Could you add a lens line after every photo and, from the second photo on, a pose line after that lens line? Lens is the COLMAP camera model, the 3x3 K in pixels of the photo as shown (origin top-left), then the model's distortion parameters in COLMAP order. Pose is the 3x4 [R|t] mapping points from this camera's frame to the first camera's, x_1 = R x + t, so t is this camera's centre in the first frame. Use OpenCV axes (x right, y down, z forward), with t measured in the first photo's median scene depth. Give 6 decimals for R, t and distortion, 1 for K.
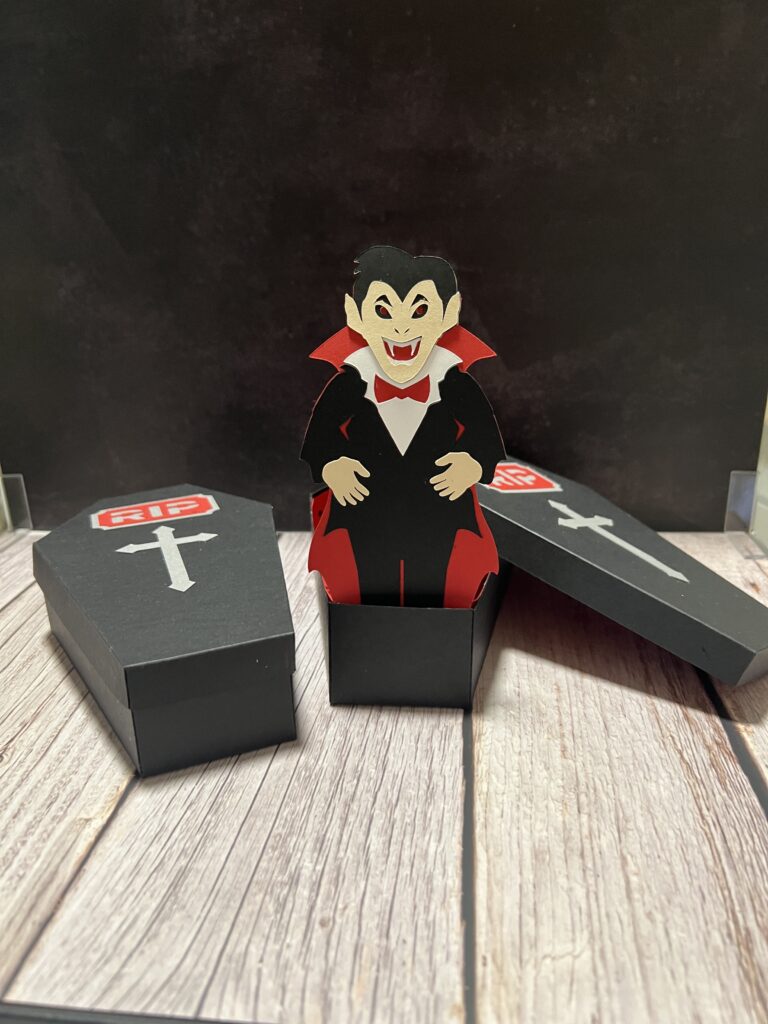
lens RADIAL K [[765.0, 0, 370.3], [0, 765.0, 510.7], [0, 0, 1]] dist [-0.014216, -0.008722]
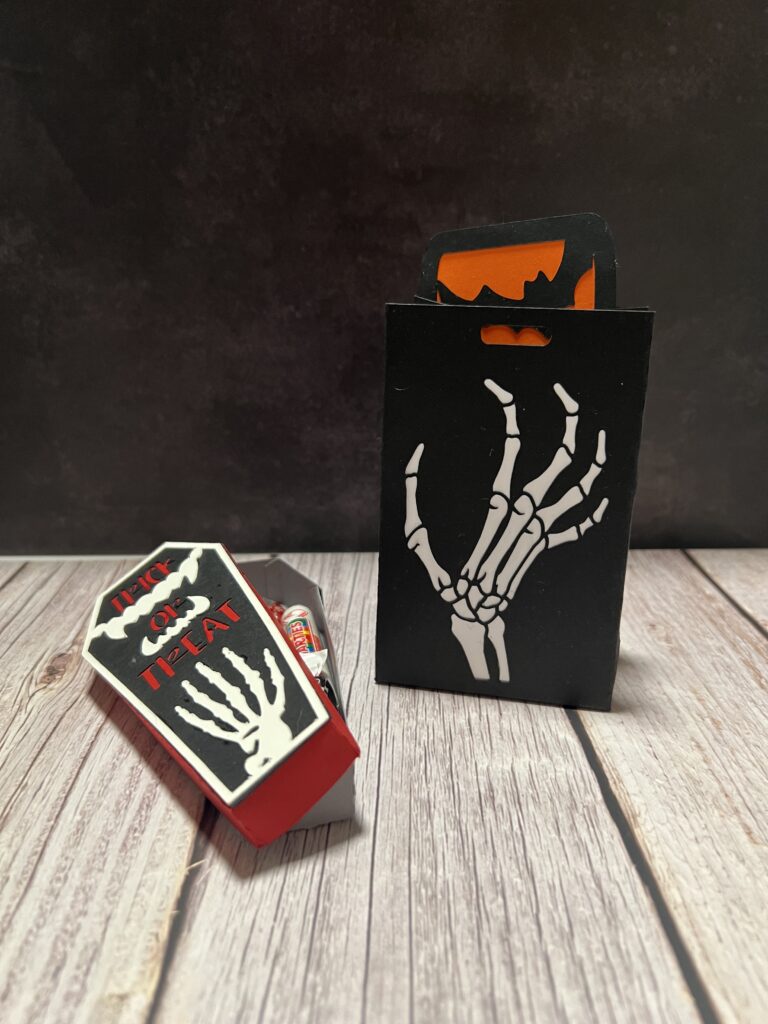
lens RADIAL K [[765.0, 0, 370.3], [0, 765.0, 510.7], [0, 0, 1]] dist [-0.014216, -0.008722]
pose [[0.989680, -0.003579, 0.143249, -0.223554], [0.007676, 0.999577, -0.028058, 0.008694], [-0.143088, 0.028868, 0.989289, 0.279146]]
